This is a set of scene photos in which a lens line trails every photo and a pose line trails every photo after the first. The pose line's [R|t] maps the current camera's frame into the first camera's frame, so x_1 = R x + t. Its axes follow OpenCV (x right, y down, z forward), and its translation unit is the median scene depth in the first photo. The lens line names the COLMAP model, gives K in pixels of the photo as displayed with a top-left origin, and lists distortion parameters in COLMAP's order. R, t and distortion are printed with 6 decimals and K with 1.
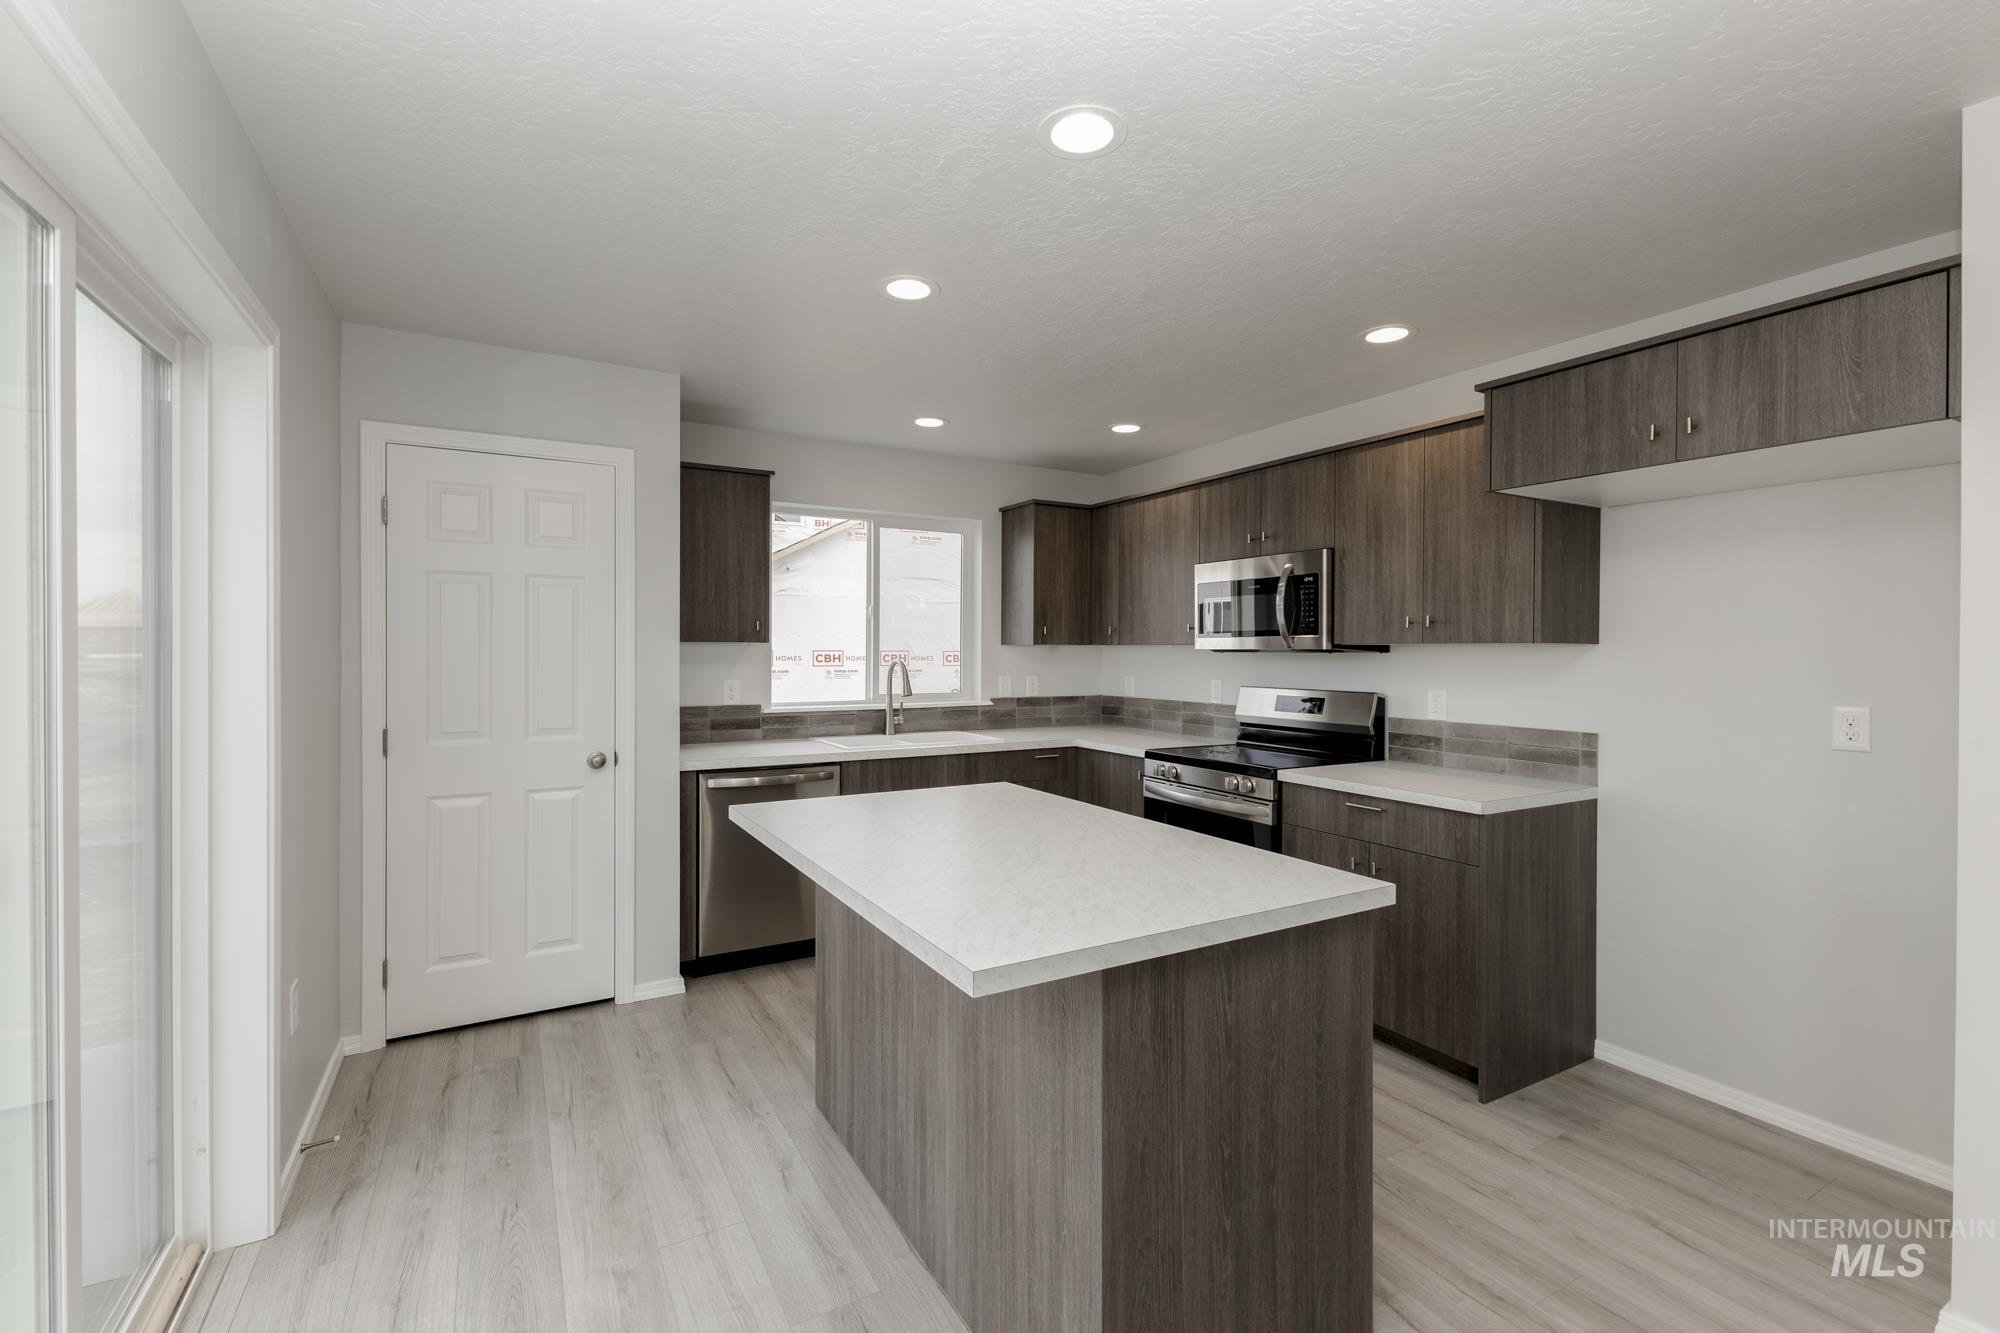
lens RADIAL K [[857.9, 0, 976.7], [0, 857.9, 654.9], [0, 0, 1]] dist [0.002272, 0.000013]
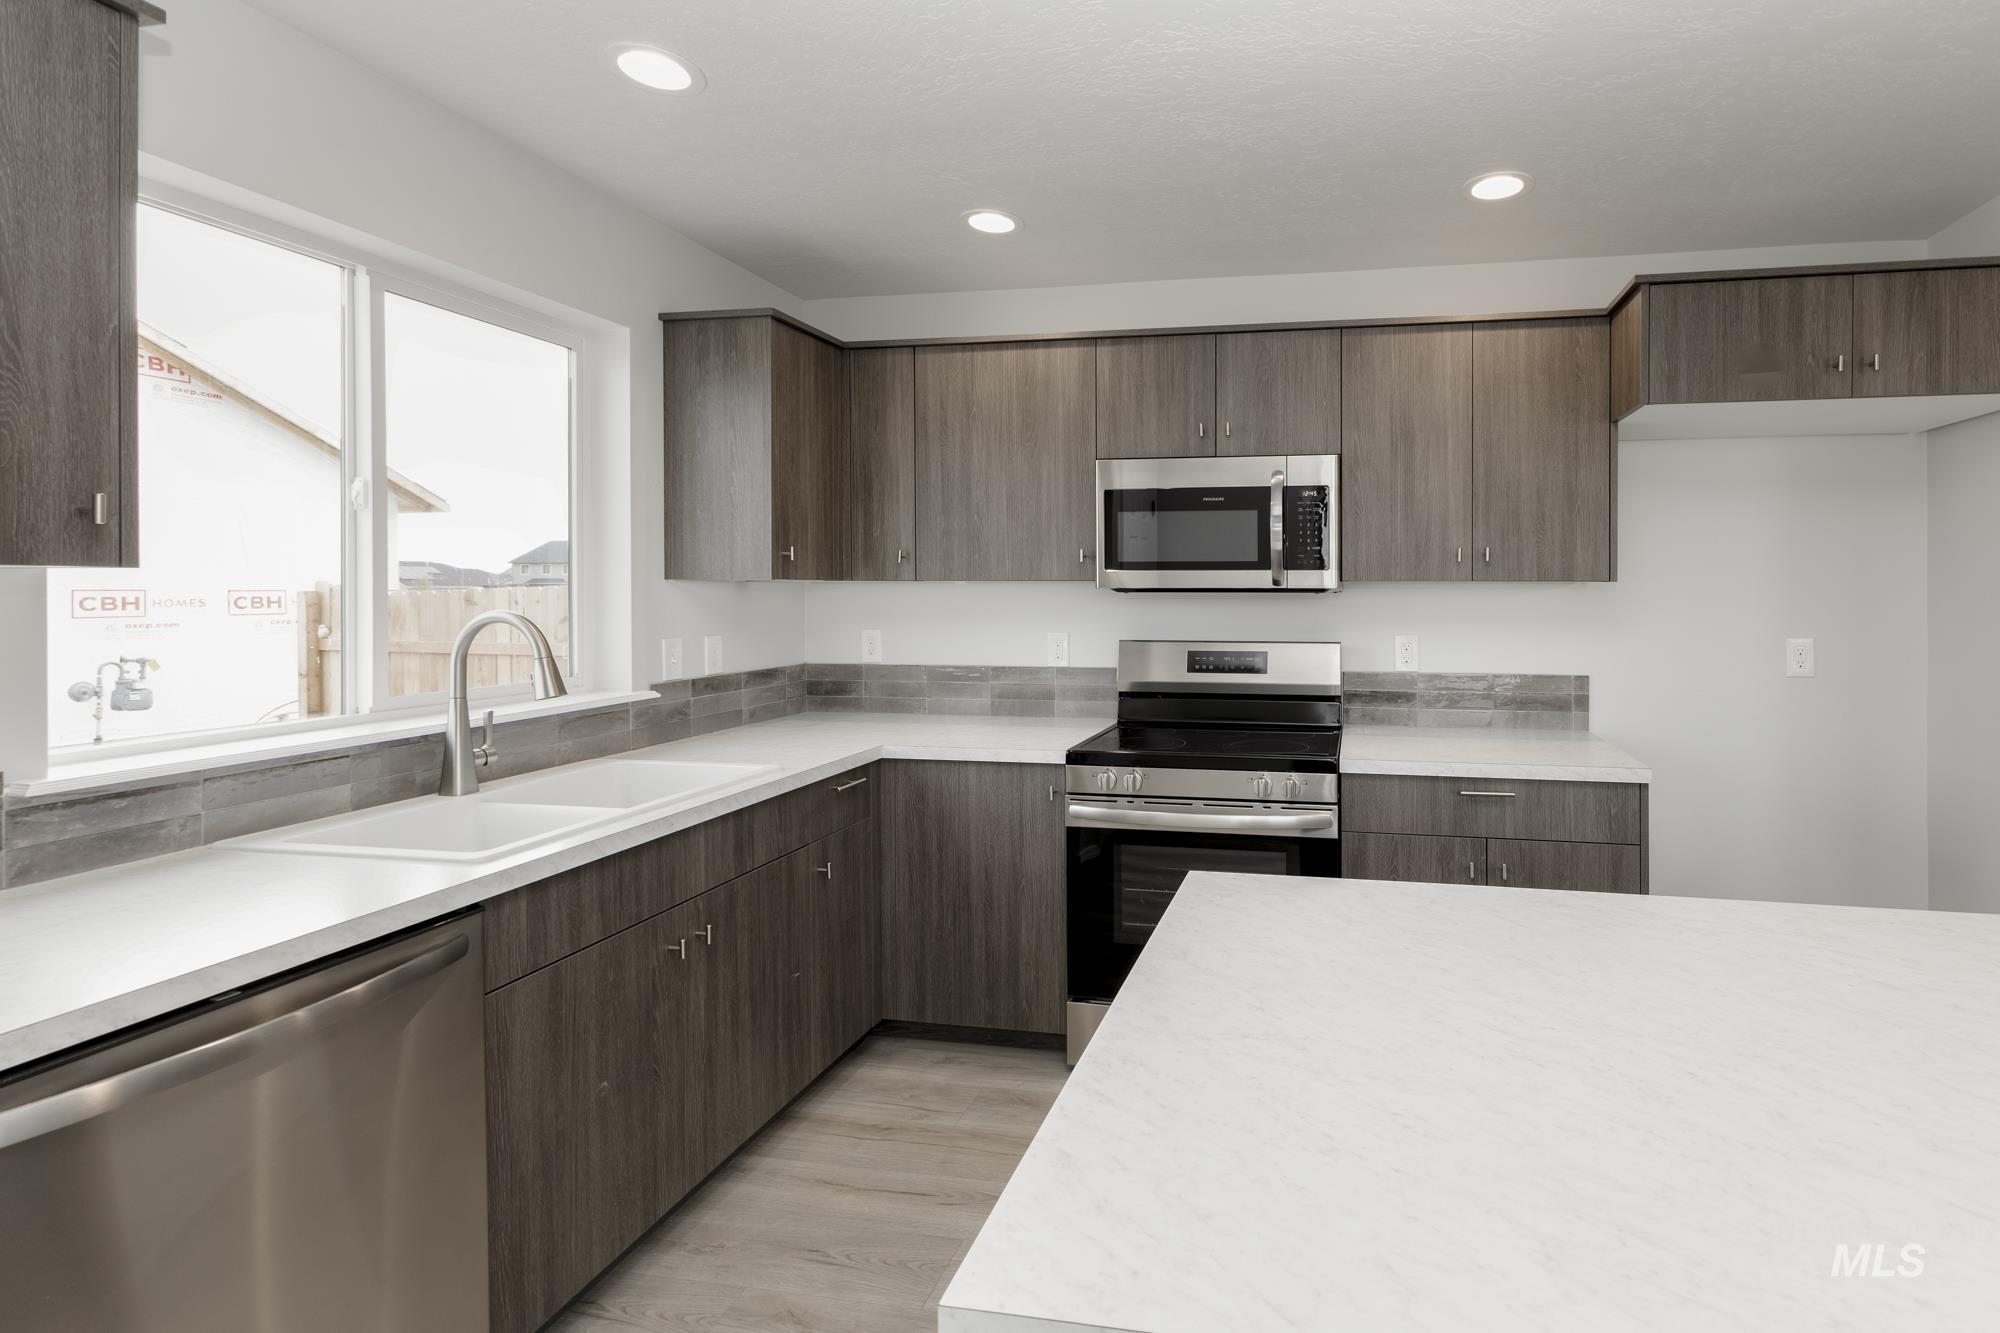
lens RADIAL K [[941.7, 0, 1181.0], [0, 941.7, 584.3], [0, 0, 1]] dist [0.008088, 0.000490]
pose [[0.622960, 0.002004, 0.782251, -0.309084], [0.004762, 0.999968, -0.006355, -0.004765], [-0.782239, 0.007684, 0.622931, 0.563142]]
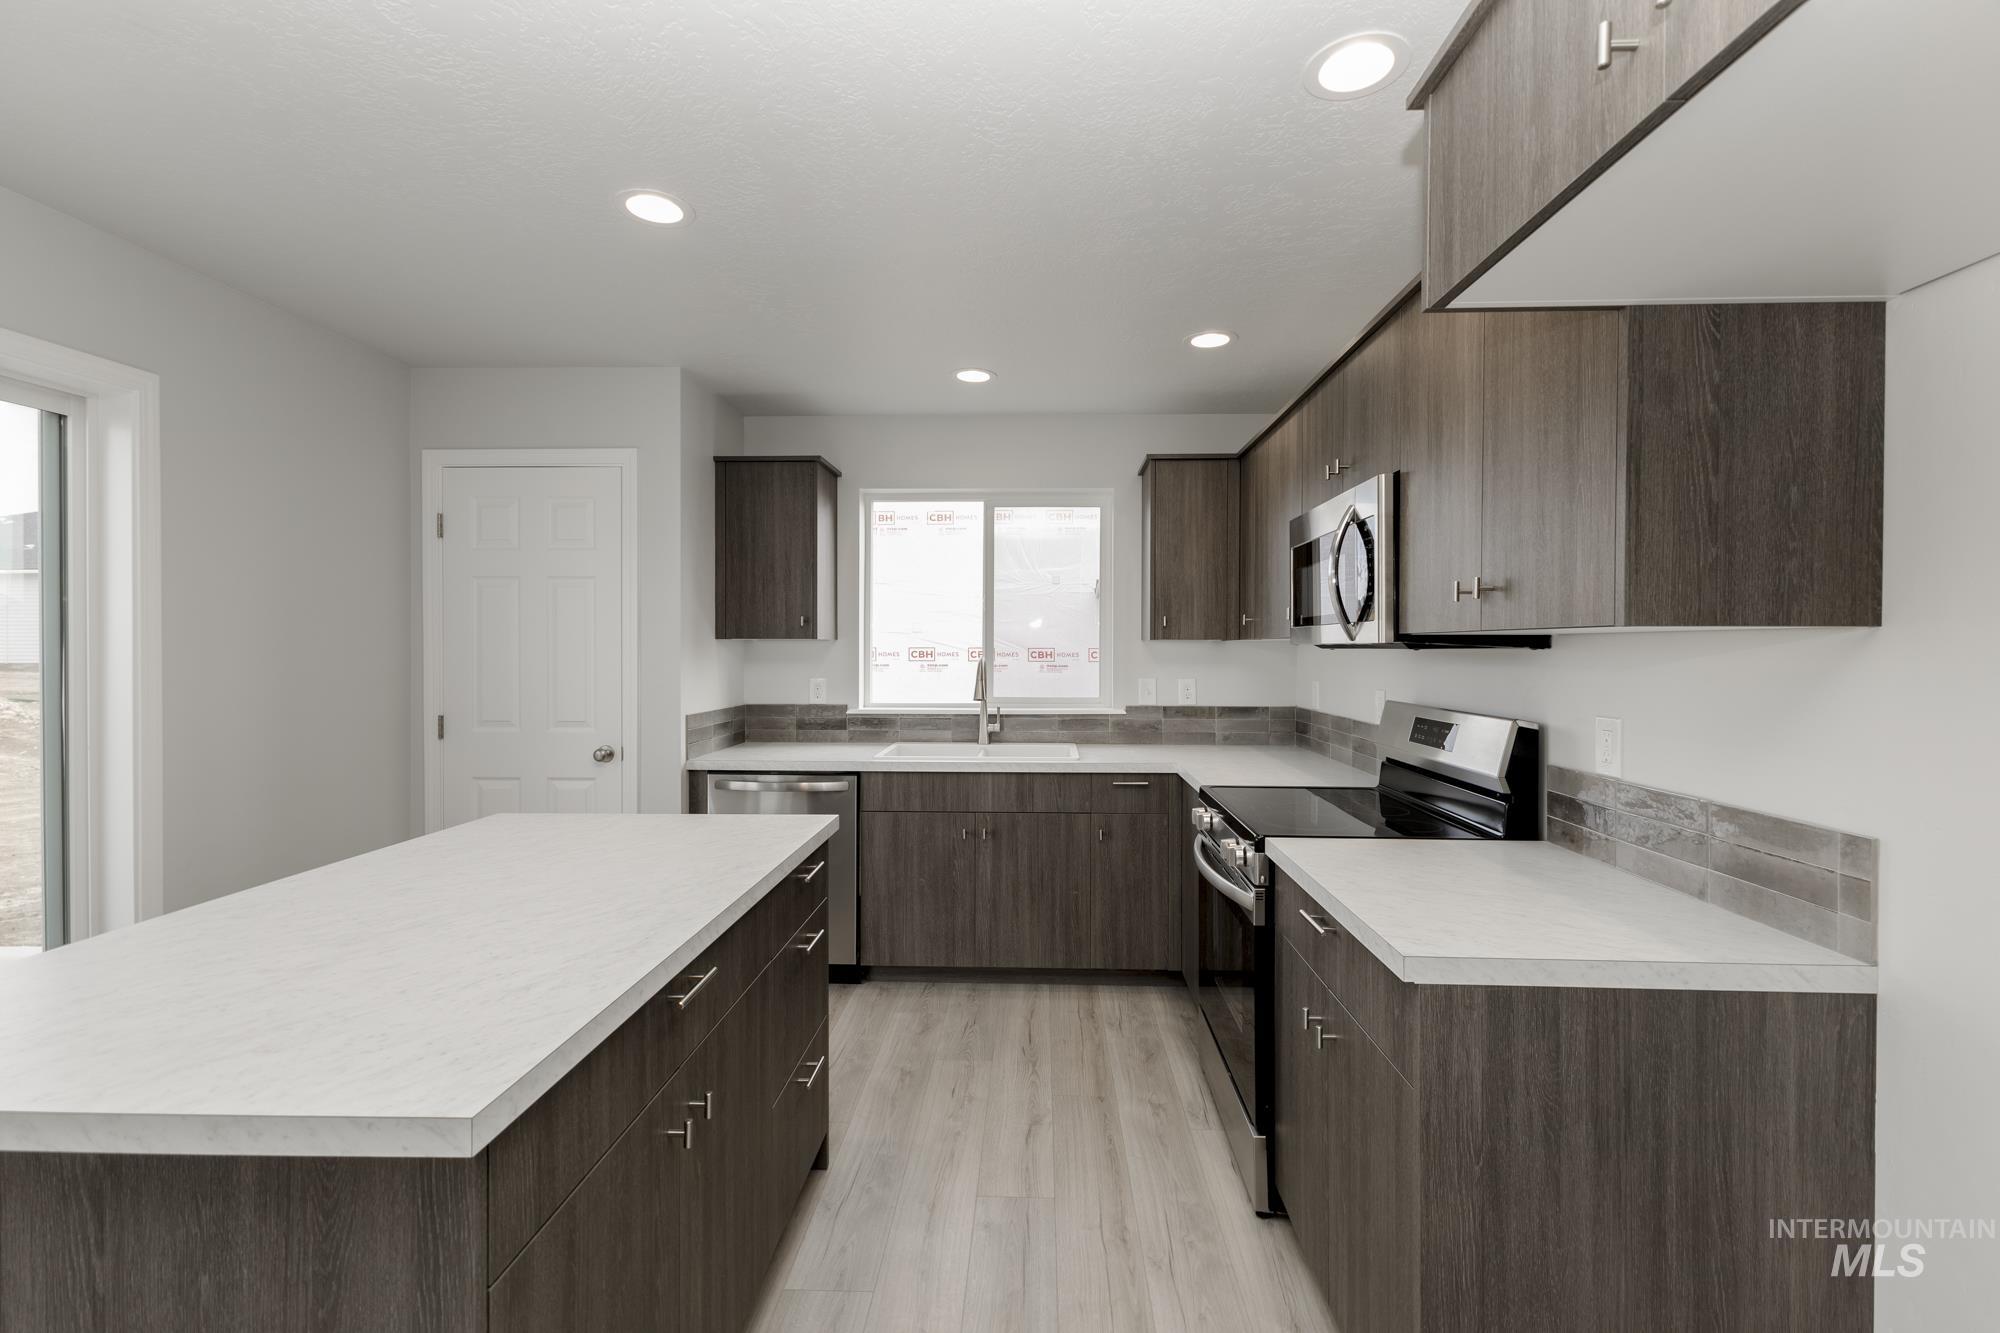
lens RADIAL K [[857.9, 0, 1005.7], [0, 857.9, 640.3], [0, 0, 1]] dist [0.002272, 0.000013]
pose [[0.858665, -0.006079, -0.512500, 0.462143], [-0.001482, 0.999896, -0.014345, 0.000656], [0.512534, 0.013077, 0.858567, 0.337662]]
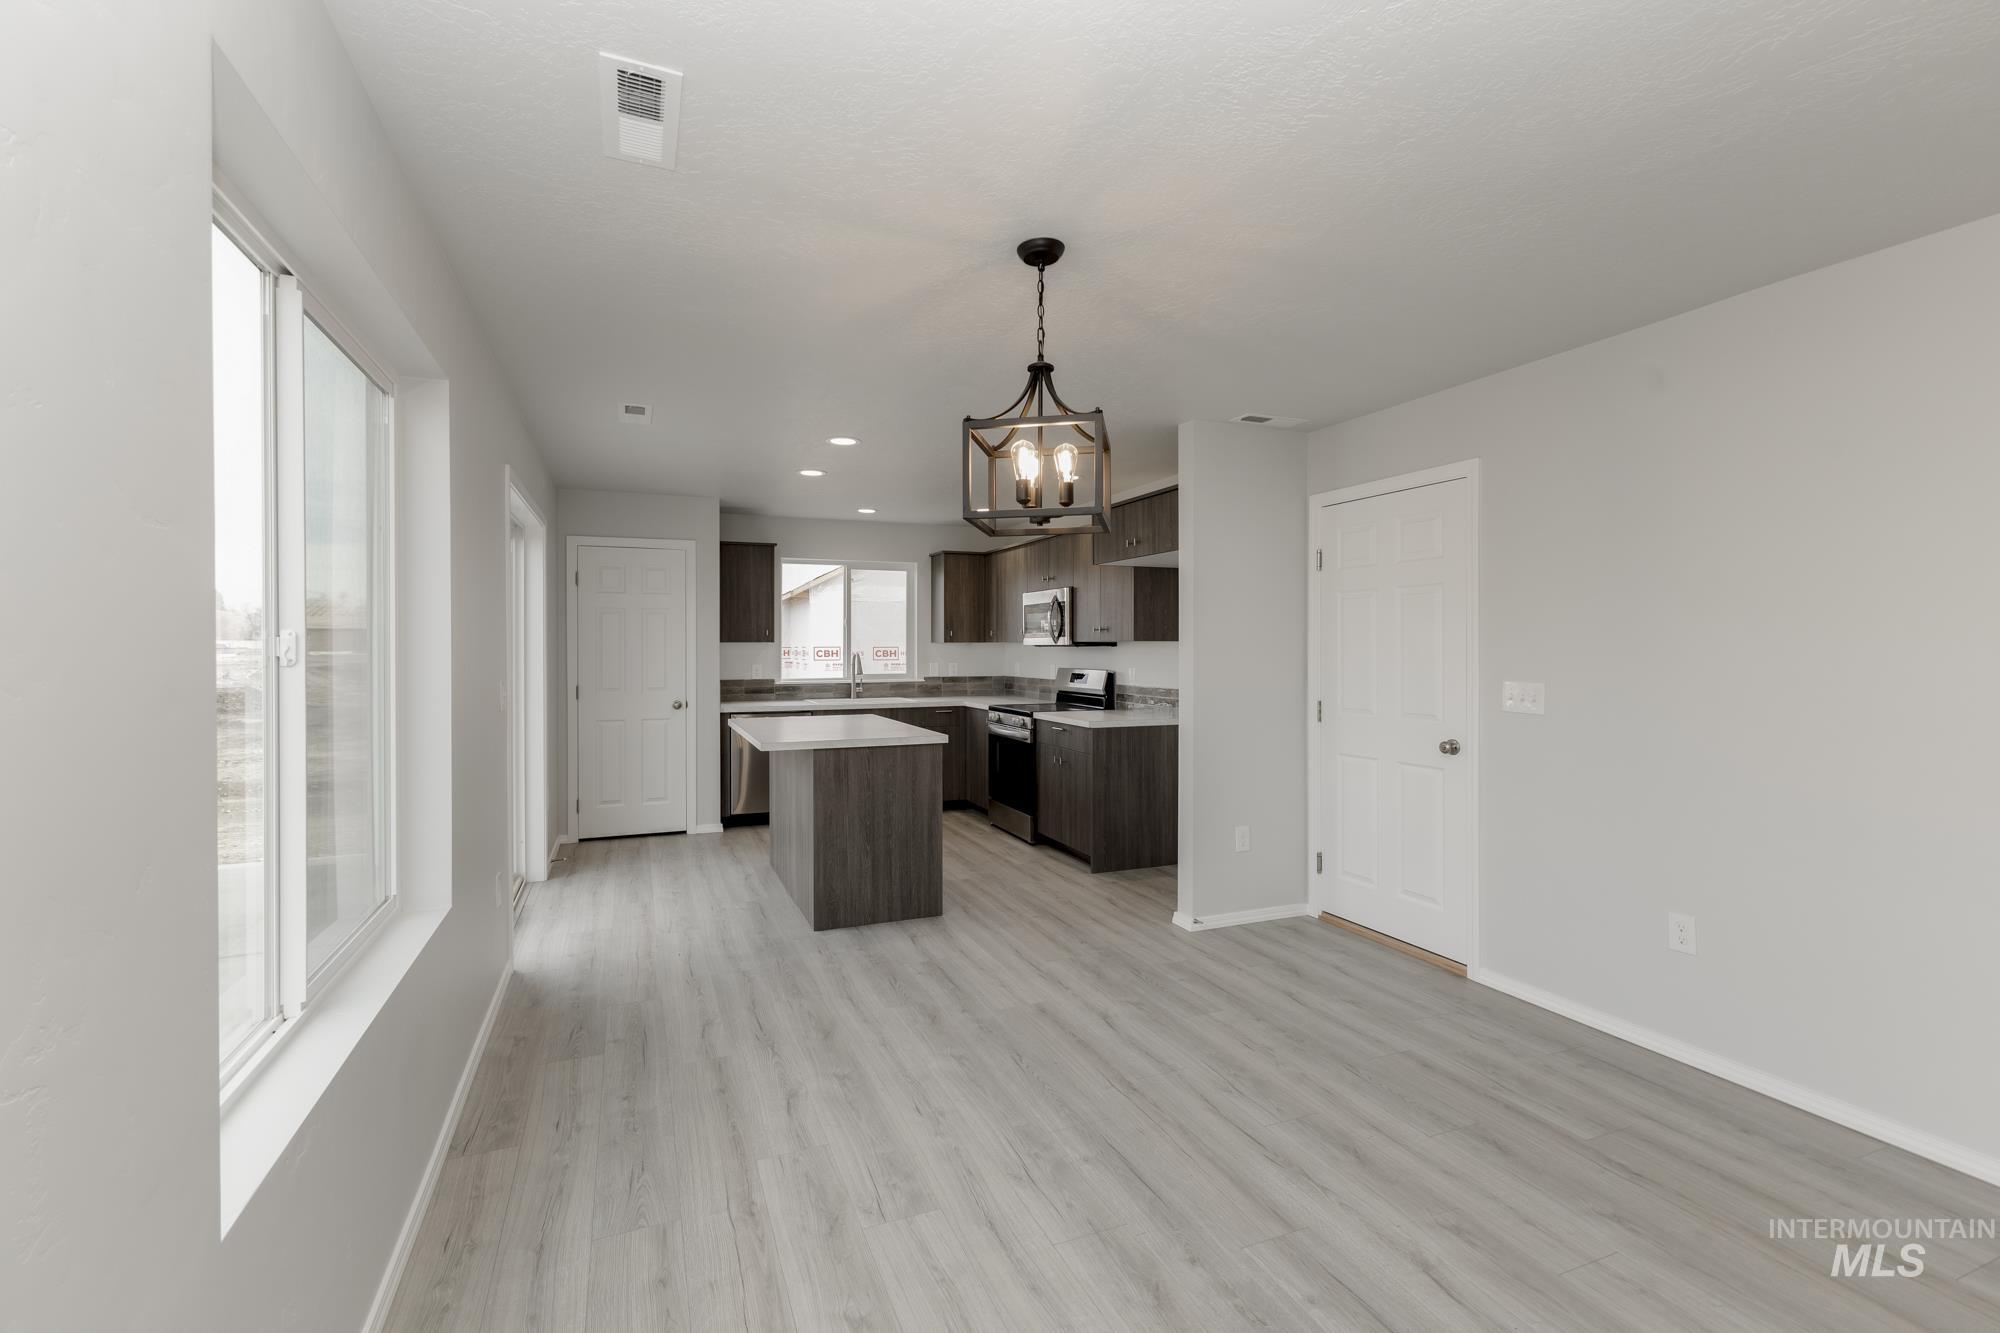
lens RADIAL K [[857.9, 0, 949.0], [0, 857.9, 642.8], [0, 0, 1]] dist [0.002272, 0.000013]
pose [[0.988963, -0.005407, -0.148063, 0.403047], [0.004190, 0.999955, -0.008533, 0.003081], [0.148103, 0.007819, 0.988941, -0.731743]]
